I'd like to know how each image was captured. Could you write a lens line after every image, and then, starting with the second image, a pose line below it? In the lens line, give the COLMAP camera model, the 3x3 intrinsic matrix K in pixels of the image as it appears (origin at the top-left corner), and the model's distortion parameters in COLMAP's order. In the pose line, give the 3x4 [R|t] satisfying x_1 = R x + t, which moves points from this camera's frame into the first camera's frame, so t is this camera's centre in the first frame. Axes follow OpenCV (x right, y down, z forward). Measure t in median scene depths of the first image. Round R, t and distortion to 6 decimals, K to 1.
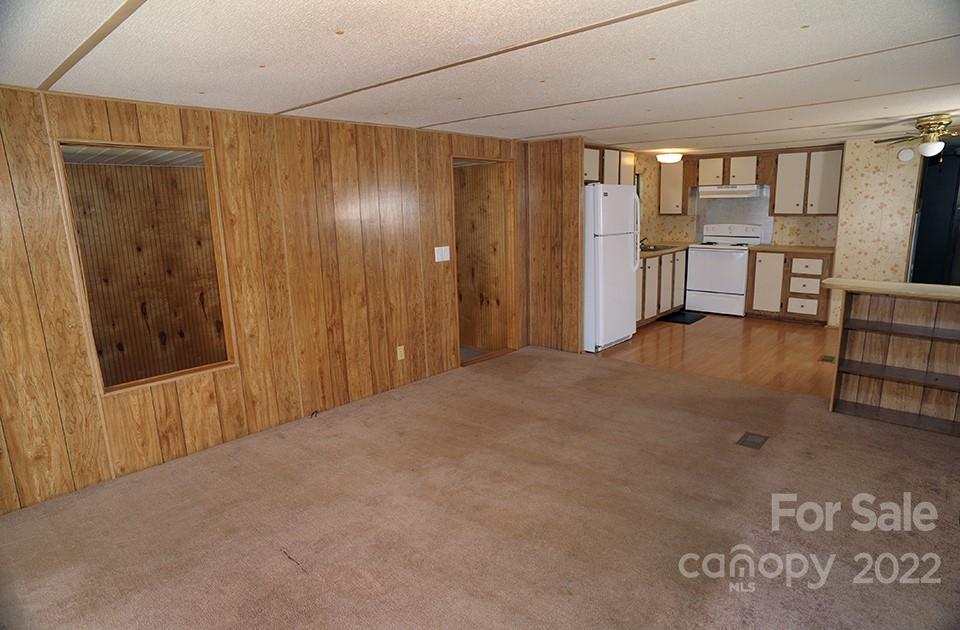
lens RADIAL K [[546.8, 0, 484.6], [0, 546.8, 316.3], [0, 0, 1]] dist [-0.099557, 0.074917]
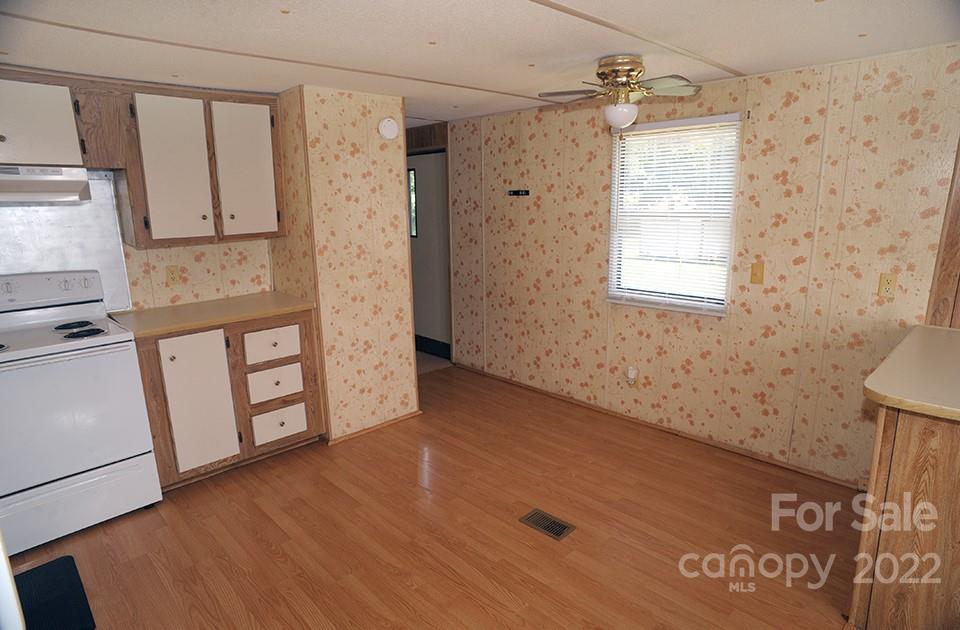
lens RADIAL K [[546.8, 0, 484.6], [0, 546.8, 316.3], [0, 0, 1]] dist [-0.099557, 0.074917]
pose [[0.061104, -0.198417, 0.978211, 0.160981], [0.213309, 0.959997, 0.181398, -0.177488], [-0.975072, 0.197577, 0.100984, 0.819173]]
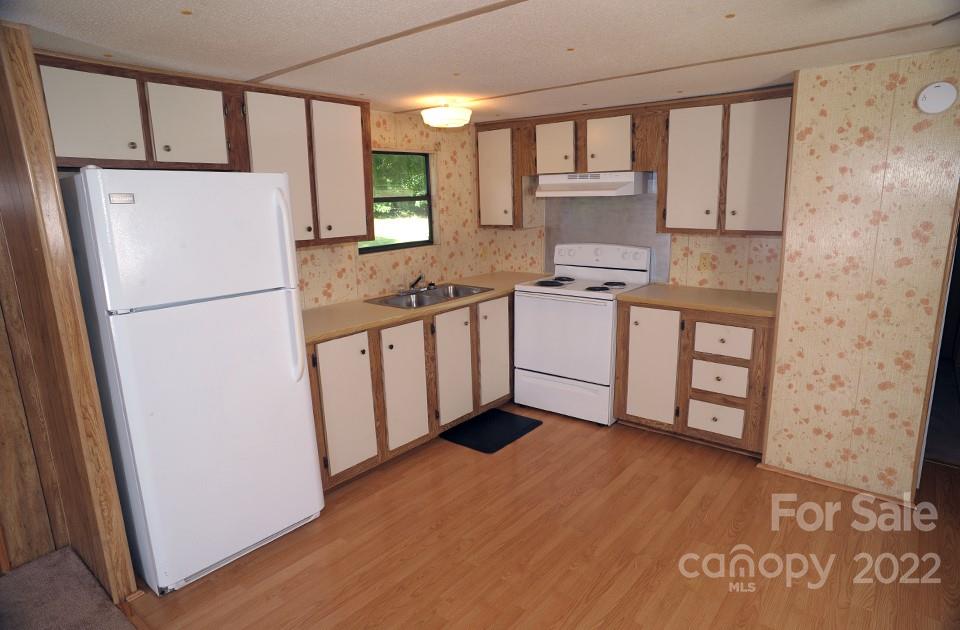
lens RADIAL K [[546.8, 0, 484.6], [0, 546.8, 316.3], [0, 0, 1]] dist [-0.099557, 0.074917]
pose [[0.998831, -0.008892, 0.047514, 0.394146], [0.008437, 0.999917, 0.009771, -0.131395], [-0.047597, -0.009359, 0.998823, 0.562063]]
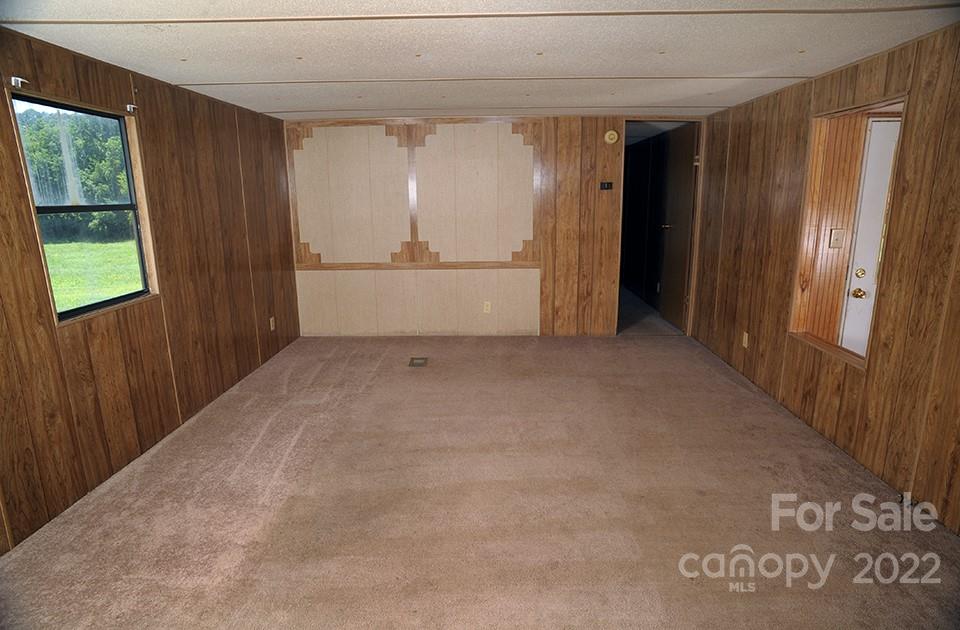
lens RADIAL K [[546.8, 0, 484.6], [0, 546.8, 316.3], [0, 0, 1]] dist [-0.099557, 0.074917]
pose [[-0.752038, 0.177613, -0.634739, 0.275621], [-0.104965, 0.918447, 0.381363, -0.136175], [0.650709, 0.353425, -0.672063, 0.680932]]
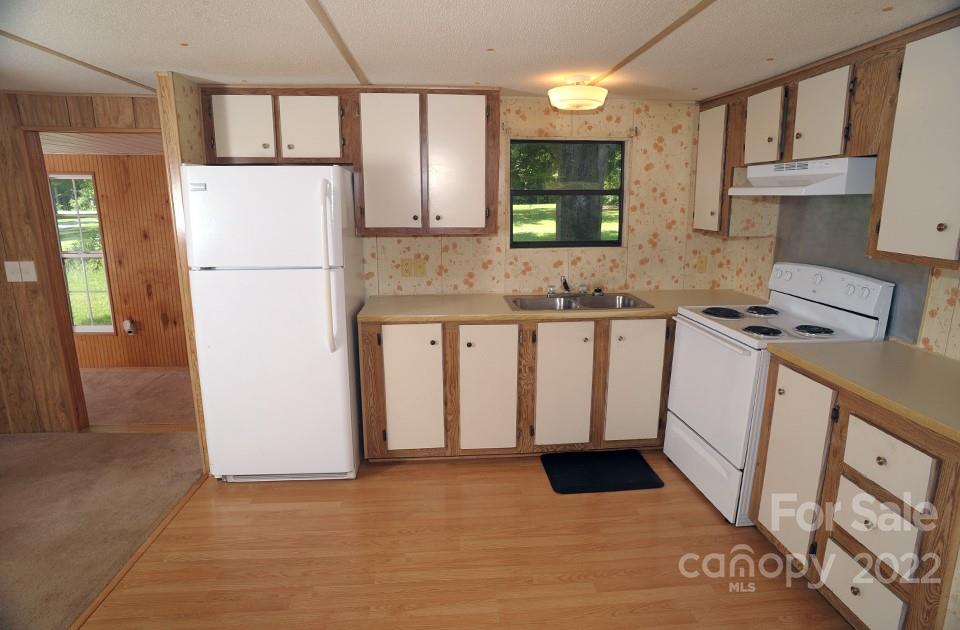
lens RADIAL K [[546.8, 0, 484.6], [0, 546.8, 316.3], [0, 0, 1]] dist [-0.099557, 0.074917]
pose [[0.734727, 0.170094, -0.656692, 0.666802], [-0.154826, 0.984550, 0.081790, -0.167069], [0.660459, 0.041580, 0.749710, 0.717189]]
